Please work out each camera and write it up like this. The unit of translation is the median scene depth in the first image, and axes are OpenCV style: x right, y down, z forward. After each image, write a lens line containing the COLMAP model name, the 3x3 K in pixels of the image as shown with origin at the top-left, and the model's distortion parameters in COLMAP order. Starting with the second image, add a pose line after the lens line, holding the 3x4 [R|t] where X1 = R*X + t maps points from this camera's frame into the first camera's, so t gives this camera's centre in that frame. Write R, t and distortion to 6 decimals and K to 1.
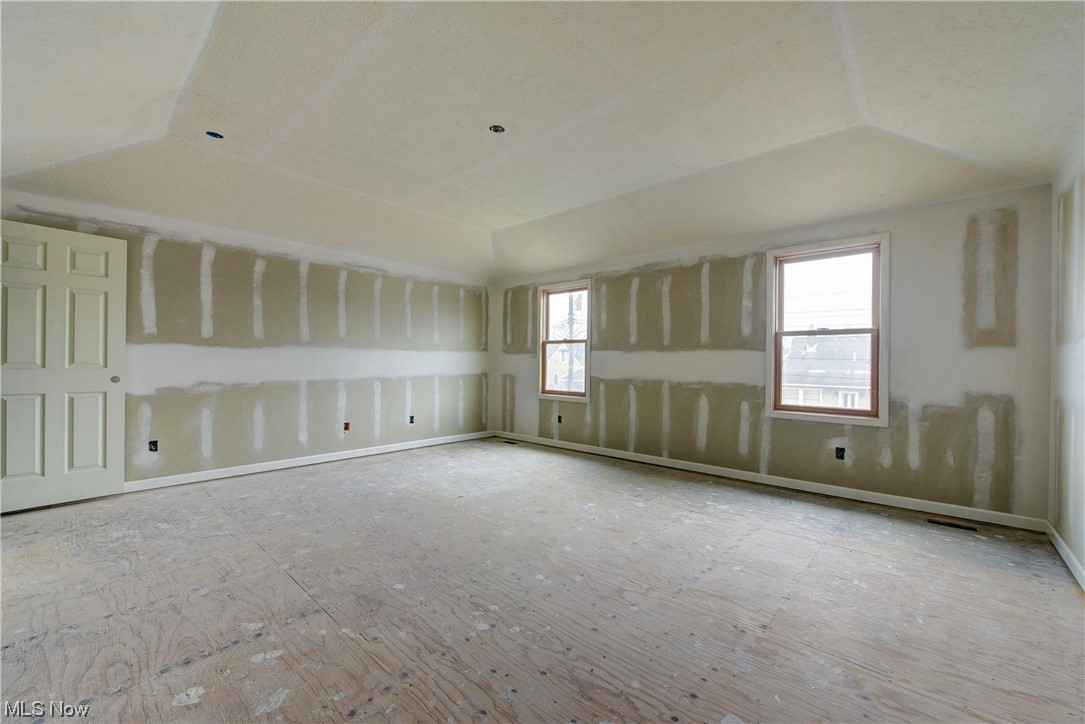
lens RADIAL K [[433.2, 0, 545.4], [0, 433.2, 364.9], [0, 0, 1]] dist [-0.007648, -0.000874]
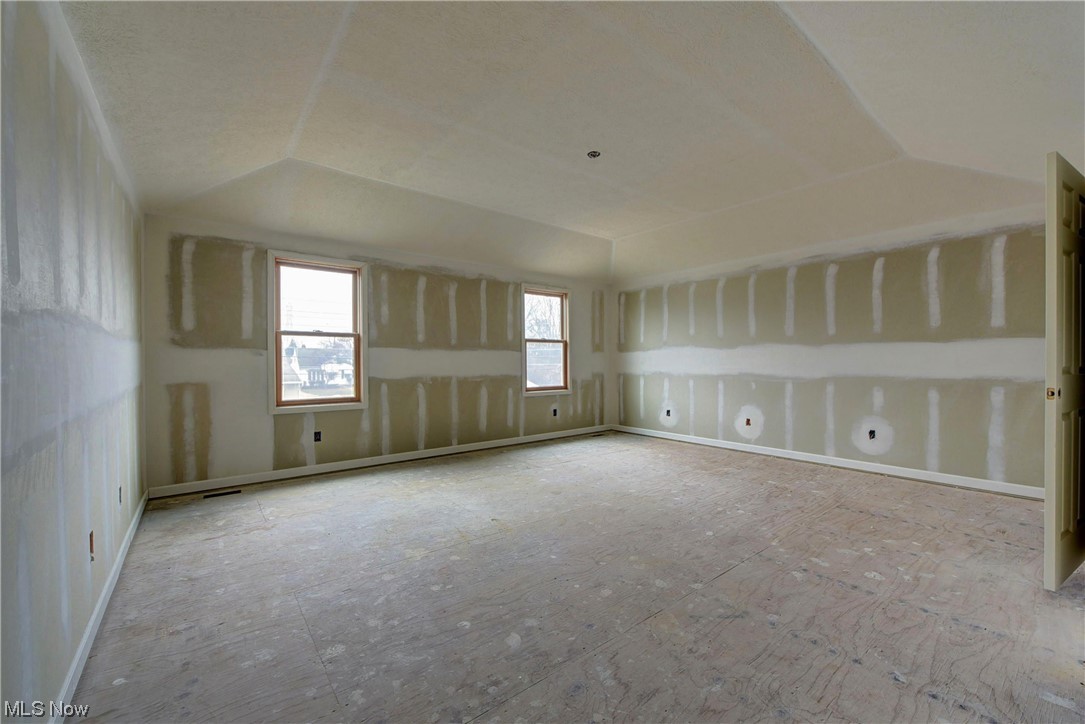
lens RADIAL K [[433.2, 0, 544.1], [0, 433.2, 367.1], [0, 0, 1]] dist [-0.007648, -0.000874]
pose [[0.162032, -0.023160, 0.986514, -1.076626], [0.010426, 0.999709, 0.021757, -0.013525], [-0.986730, 0.006760, 0.162226, 0.812427]]
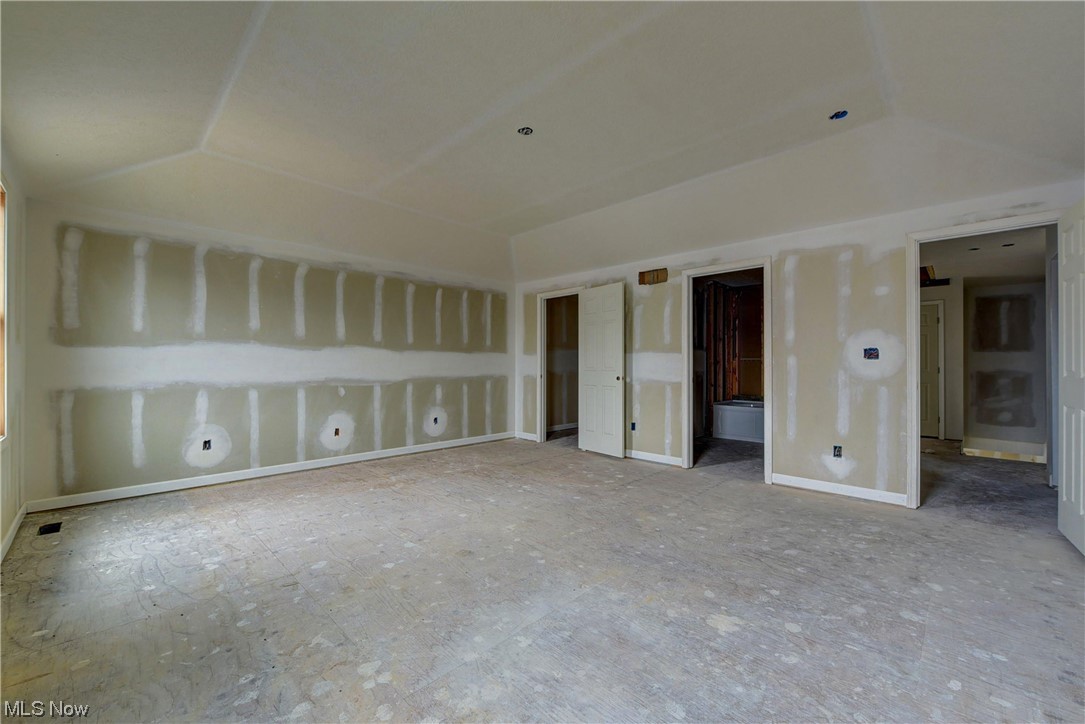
lens RADIAL K [[433.2, 0, 544.6], [0, 433.2, 365.0], [0, 0, 1]] dist [-0.007648, -0.000874]
pose [[-0.999283, -0.010766, 0.036304, -0.170315], [-0.010547, 0.999925, 0.006212, -0.009491], [-0.036368, 0.005825, -0.999321, 1.711988]]
